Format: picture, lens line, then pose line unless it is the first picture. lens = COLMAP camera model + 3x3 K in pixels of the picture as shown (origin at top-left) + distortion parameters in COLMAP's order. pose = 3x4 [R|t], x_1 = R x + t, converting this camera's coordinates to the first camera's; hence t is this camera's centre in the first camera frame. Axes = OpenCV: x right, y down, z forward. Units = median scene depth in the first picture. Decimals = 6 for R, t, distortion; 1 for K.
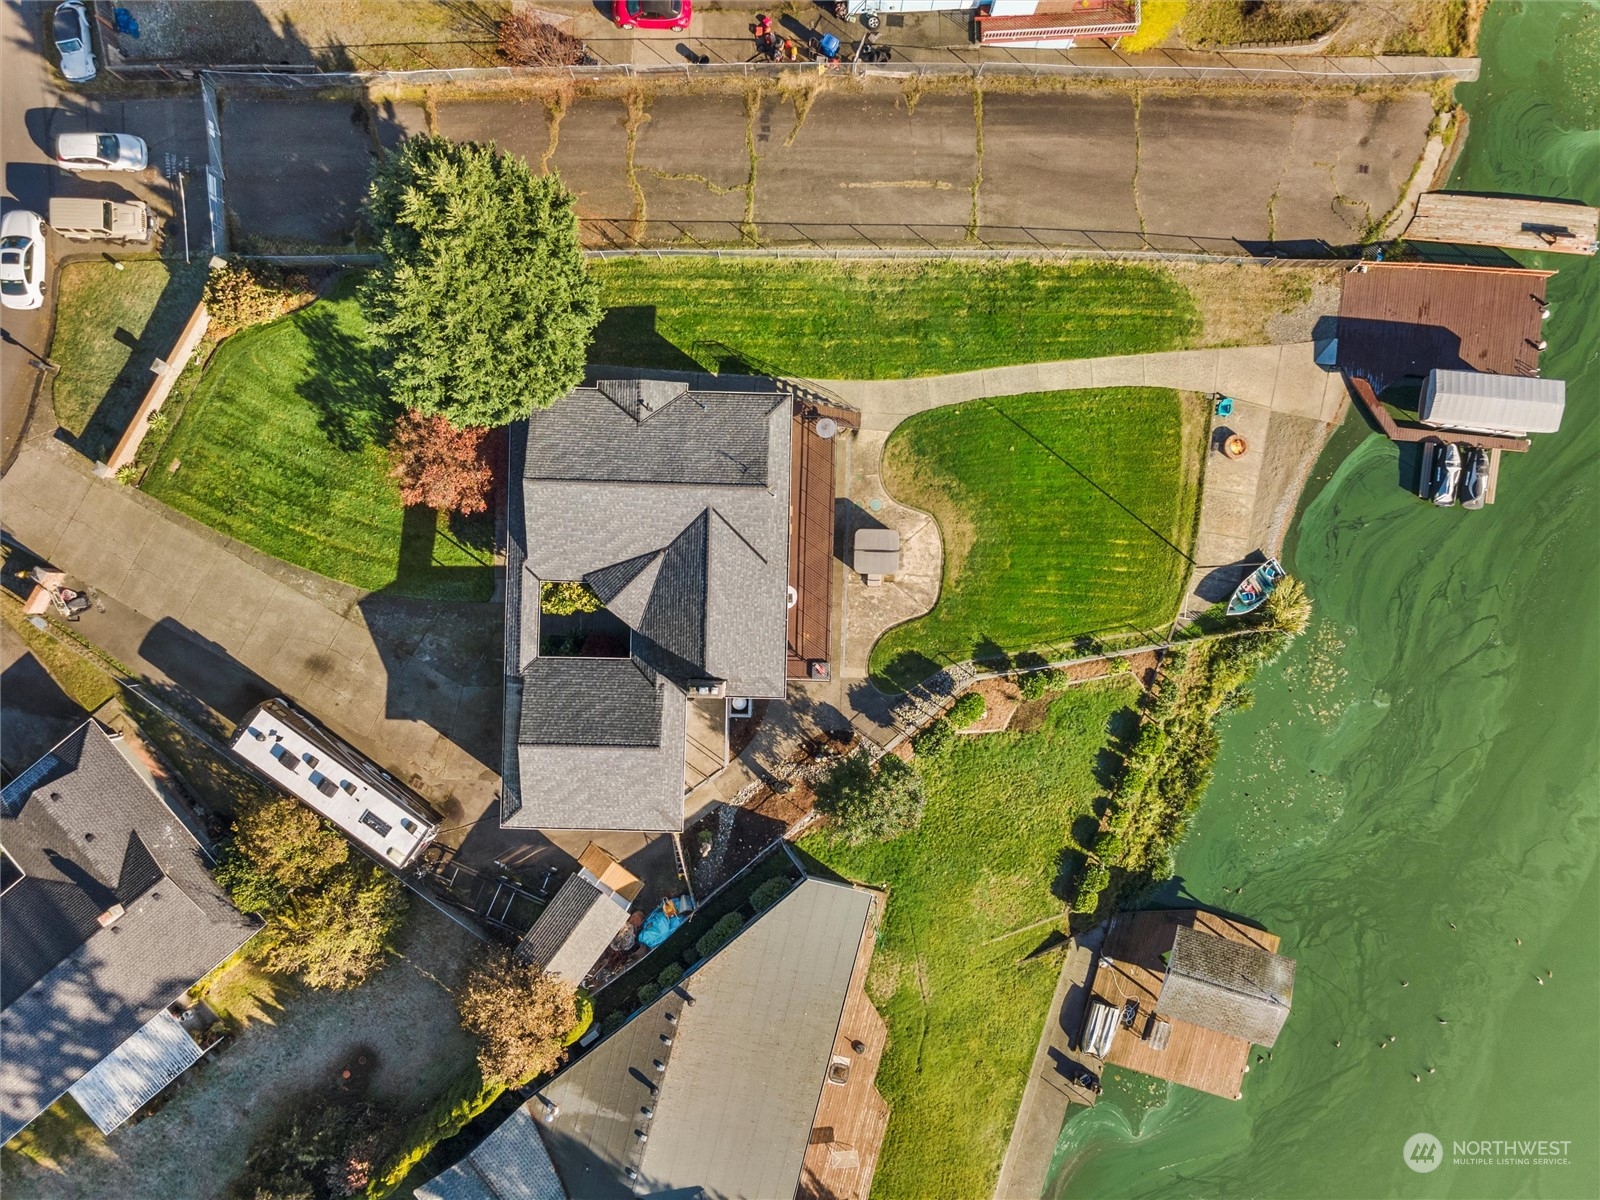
lens RADIAL K [[1171.8, 0, 797.3], [0, 1171.8, 608.2], [0, 0, 1]] dist [0.014462, 0.052695]
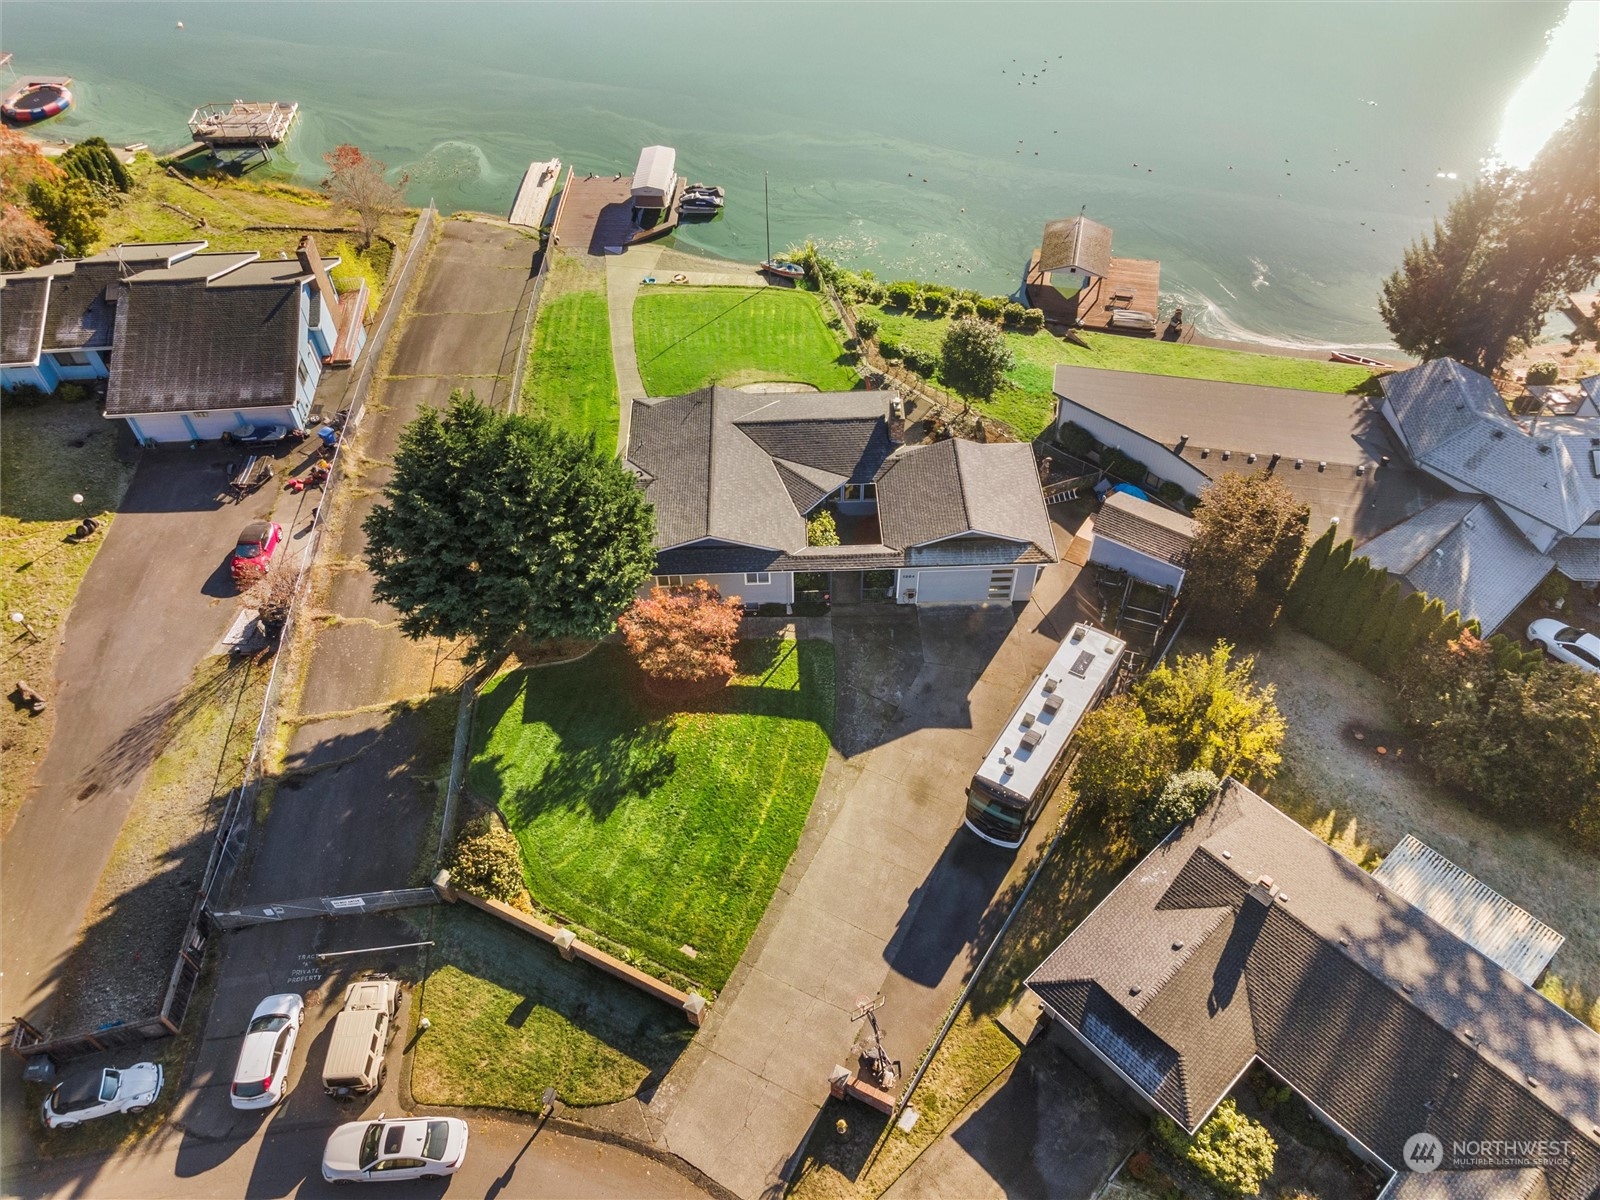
lens RADIAL K [[1171.8, 0, 797.3], [0, 1171.8, 608.2], [0, 0, 1]] dist [0.014462, 0.052695]
pose [[-0.052165, -0.744153, 0.665969, -0.879946], [0.998234, -0.057833, 0.013569, -0.046286], [0.028418, 0.665501, 0.745856, 0.269499]]
